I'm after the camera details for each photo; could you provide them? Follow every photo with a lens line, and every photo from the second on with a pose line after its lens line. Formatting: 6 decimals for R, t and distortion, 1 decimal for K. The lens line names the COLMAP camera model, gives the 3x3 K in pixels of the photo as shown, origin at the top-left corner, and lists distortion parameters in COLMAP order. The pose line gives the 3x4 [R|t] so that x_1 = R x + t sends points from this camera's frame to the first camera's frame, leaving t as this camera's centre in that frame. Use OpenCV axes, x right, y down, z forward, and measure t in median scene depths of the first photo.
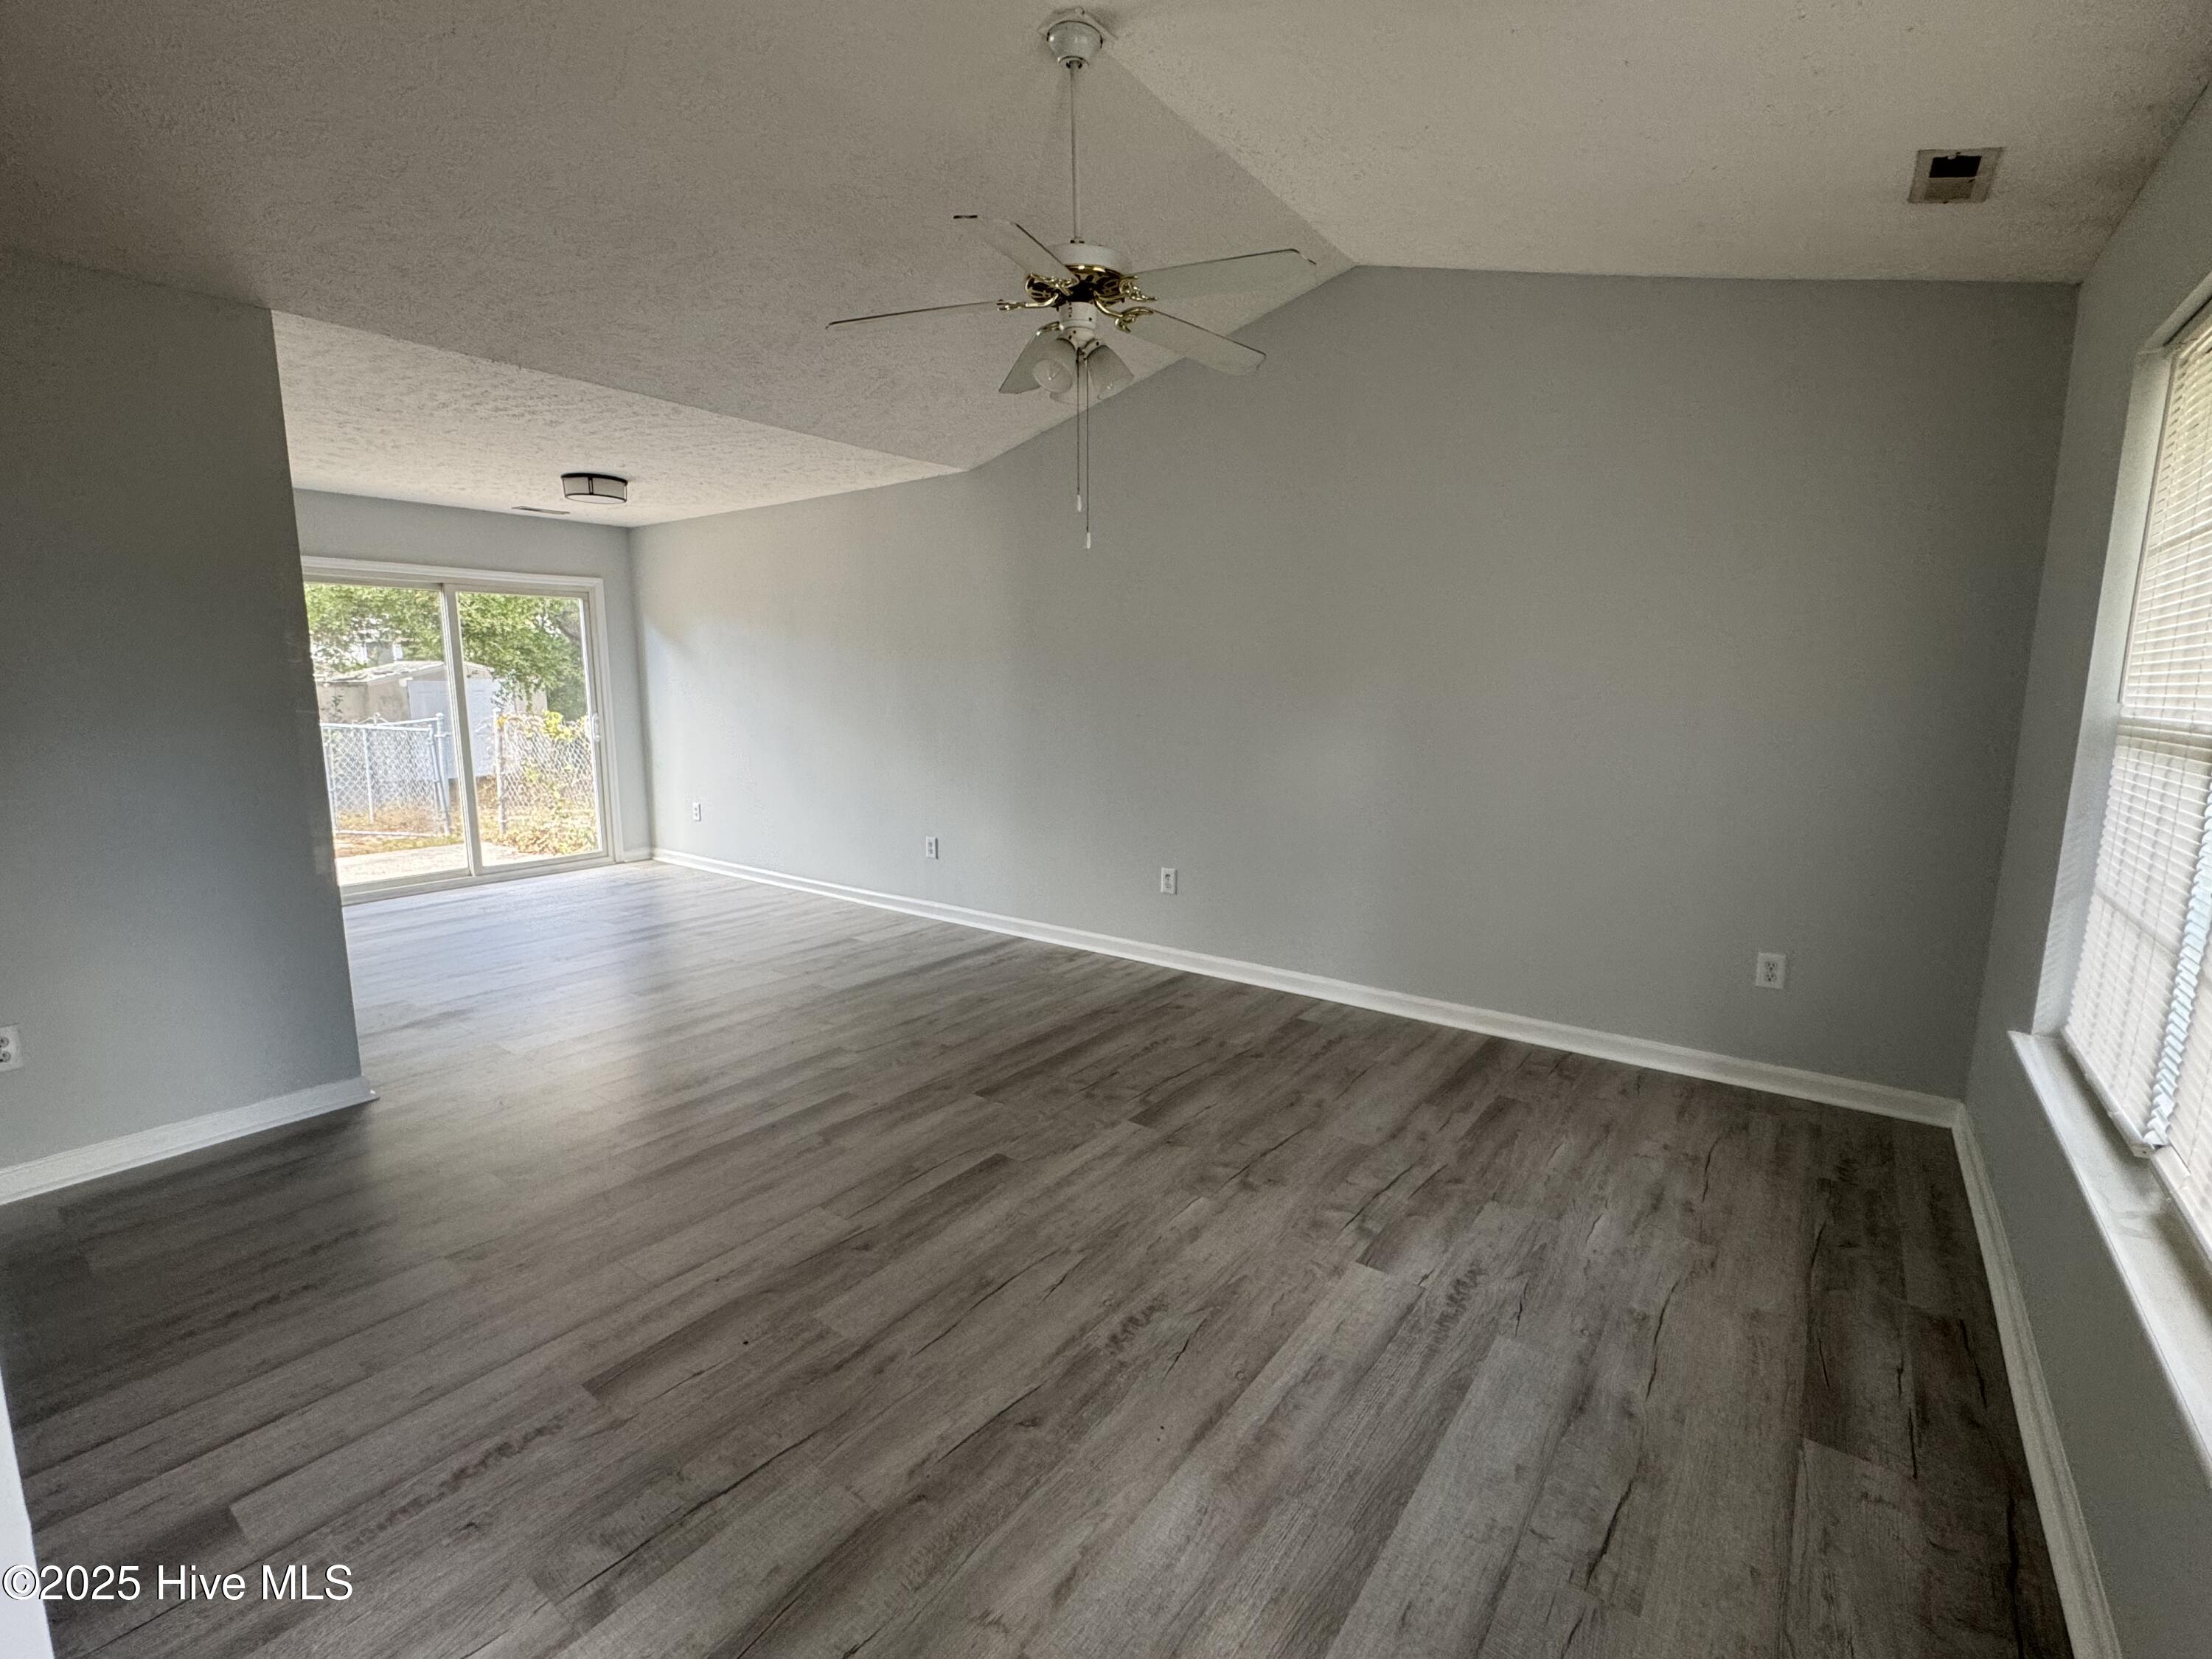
lens RADIAL K [[991.4, 0, 1106.0], [0, 991.4, 829.5], [0, 0, 1]] dist [-0.000971, 0.000217]
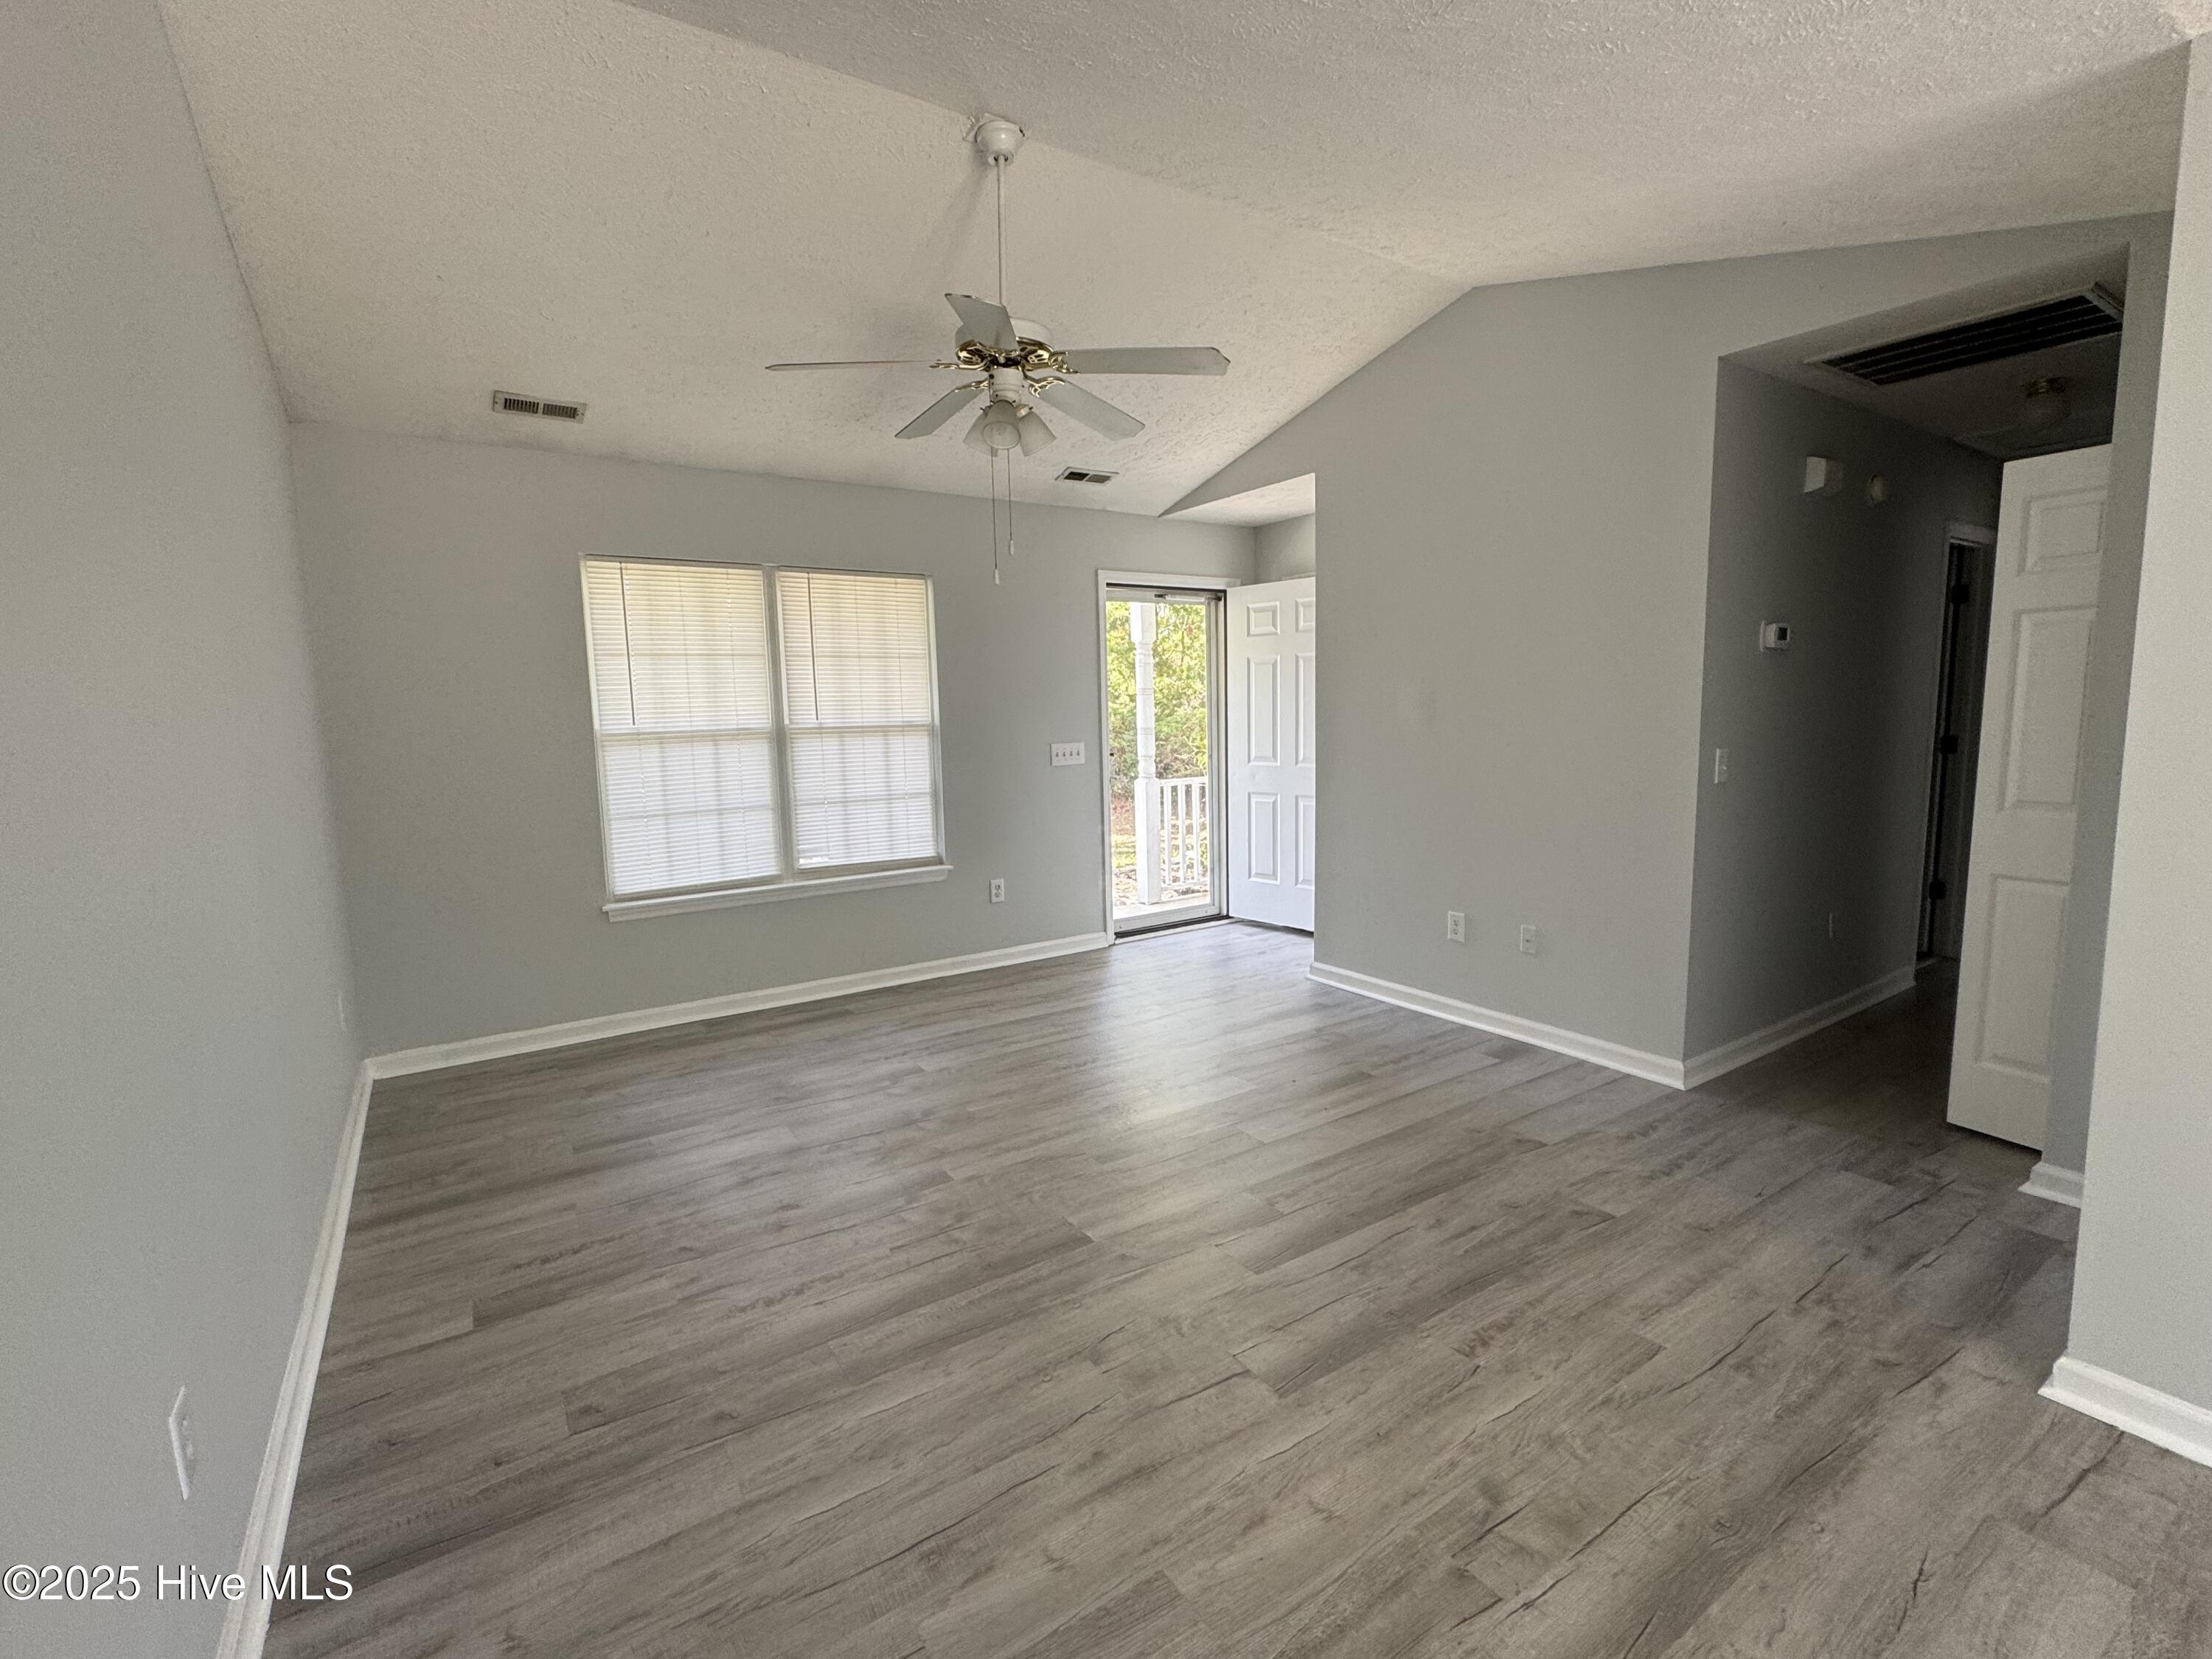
lens RADIAL K [[995.9, 0, 1105.8], [0, 995.9, 826.9], [0, 0, 1]] dist [-0.002588, 0.000273]
pose [[-0.940659, -0.024483, 0.338468, -0.427946], [0.070574, 0.961473, 0.265686, -0.270119], [-0.331933, 0.273807, -0.902691, 1.734186]]
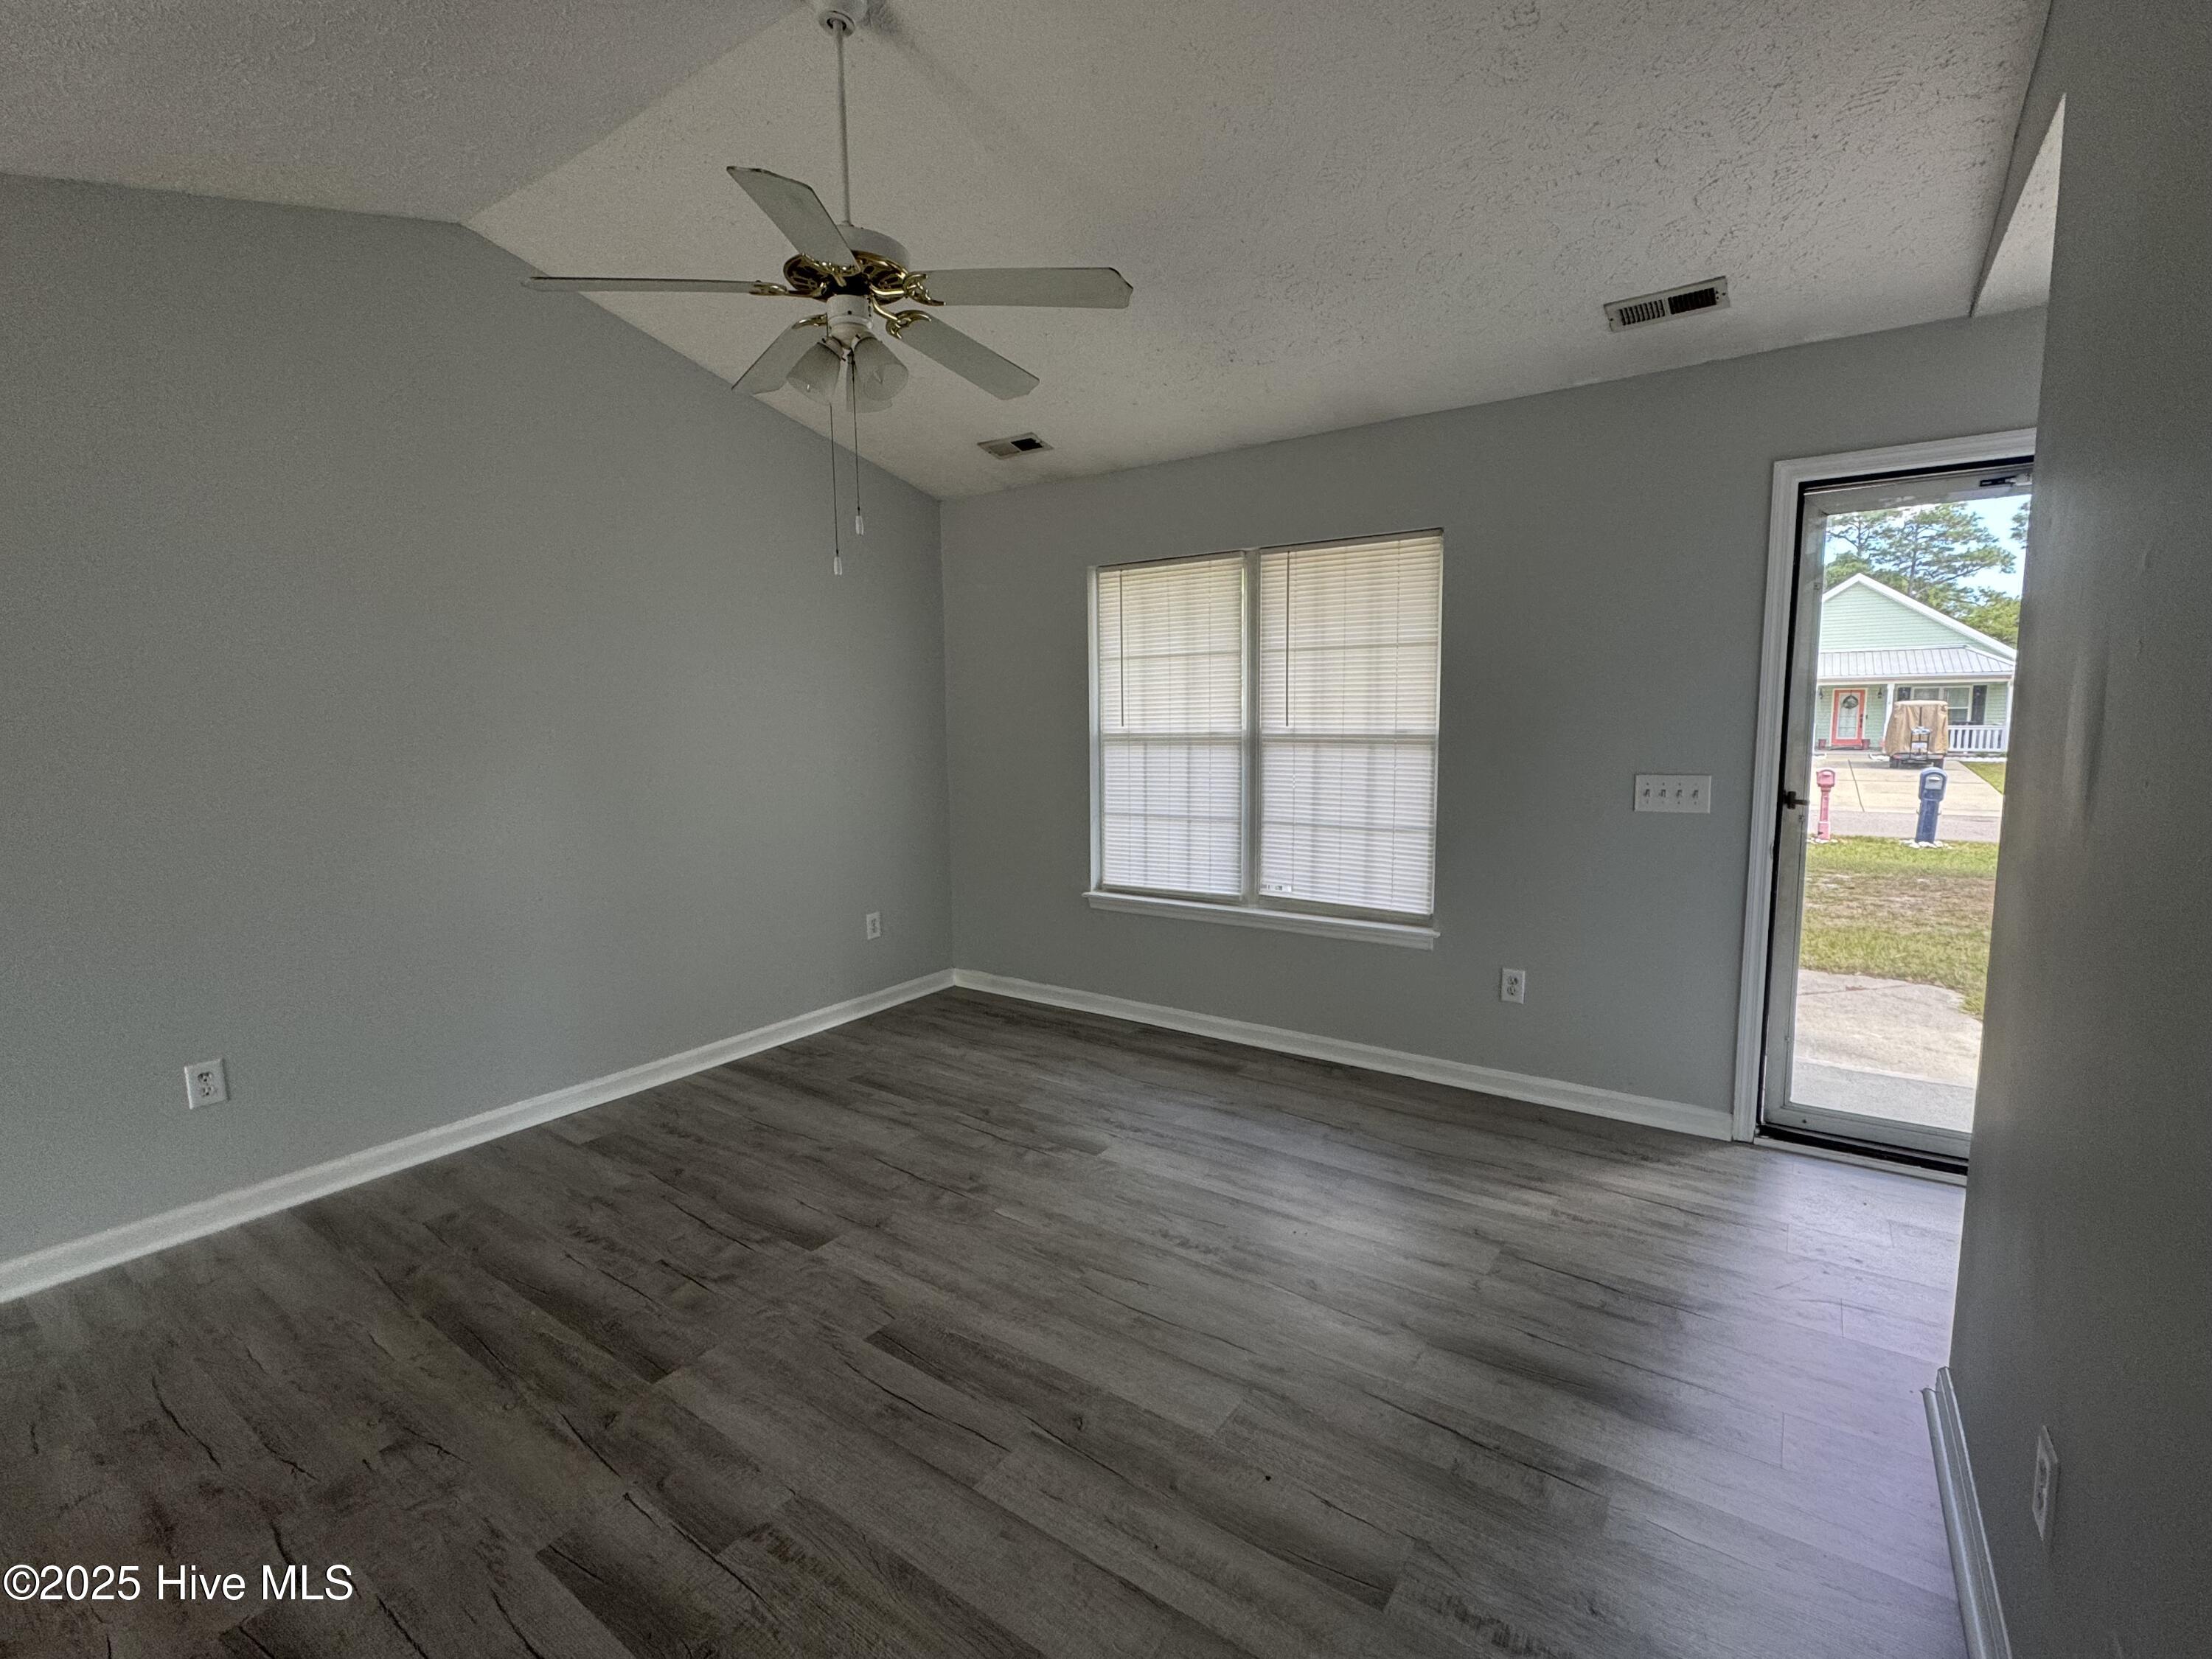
lens RADIAL K [[991.4, 0, 1106.0], [0, 991.4, 829.5], [0, 0, 1]] dist [-0.000971, 0.000217]
pose [[-0.024216, -0.119695, 0.992515, -0.783889], [0.168263, 0.978155, 0.122069, -0.117031], [-0.985445, 0.169959, -0.003547, 0.707613]]
